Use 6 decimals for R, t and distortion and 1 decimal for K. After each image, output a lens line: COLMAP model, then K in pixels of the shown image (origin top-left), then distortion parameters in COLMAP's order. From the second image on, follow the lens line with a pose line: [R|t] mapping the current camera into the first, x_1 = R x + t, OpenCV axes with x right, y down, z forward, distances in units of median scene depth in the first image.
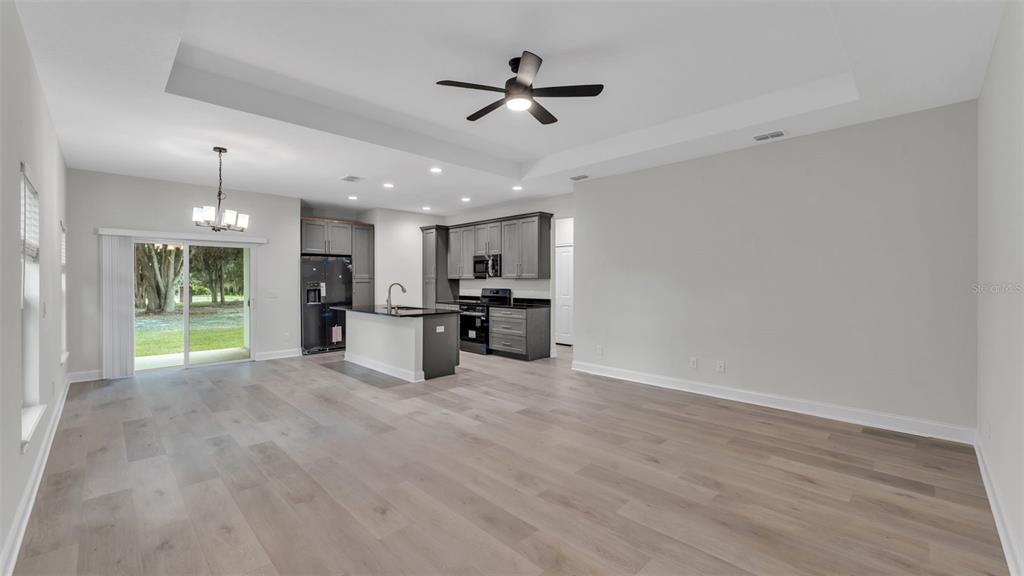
lens RADIAL K [[413.3, 0, 511.7], [0, 413.3, 284.4], [0, 0, 1]] dist [-0.001333, -0.000043]
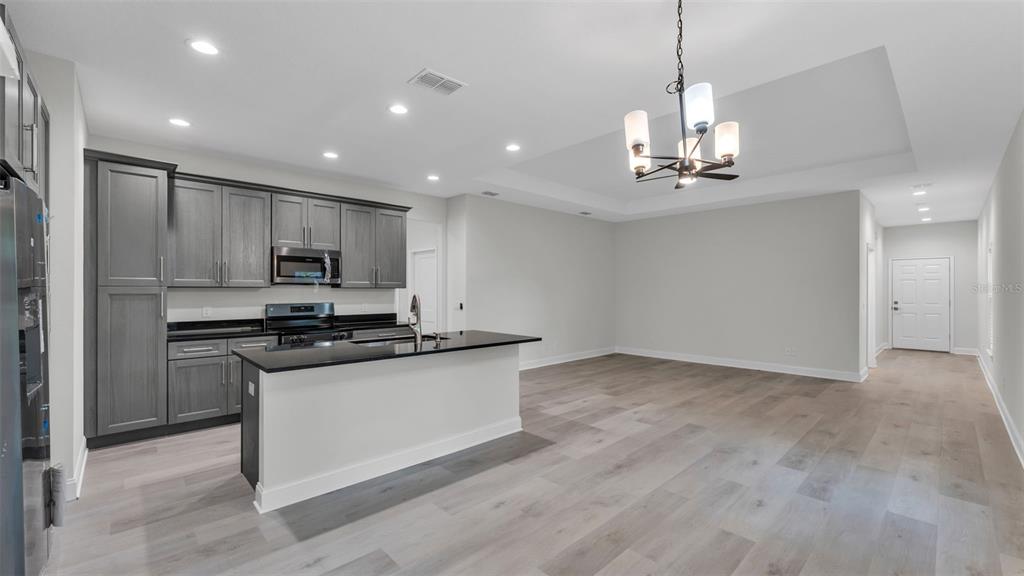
lens RADIAL K [[413.3, 0, 511.0], [0, 413.3, 291.7], [0, 0, 1]] dist [-0.001333, -0.000043]
pose [[0.026883, -0.002684, 0.999635, -0.701406], [0.009588, 0.999951, 0.002427, -0.006574], [-0.999593, 0.009519, 0.026907, 0.722224]]
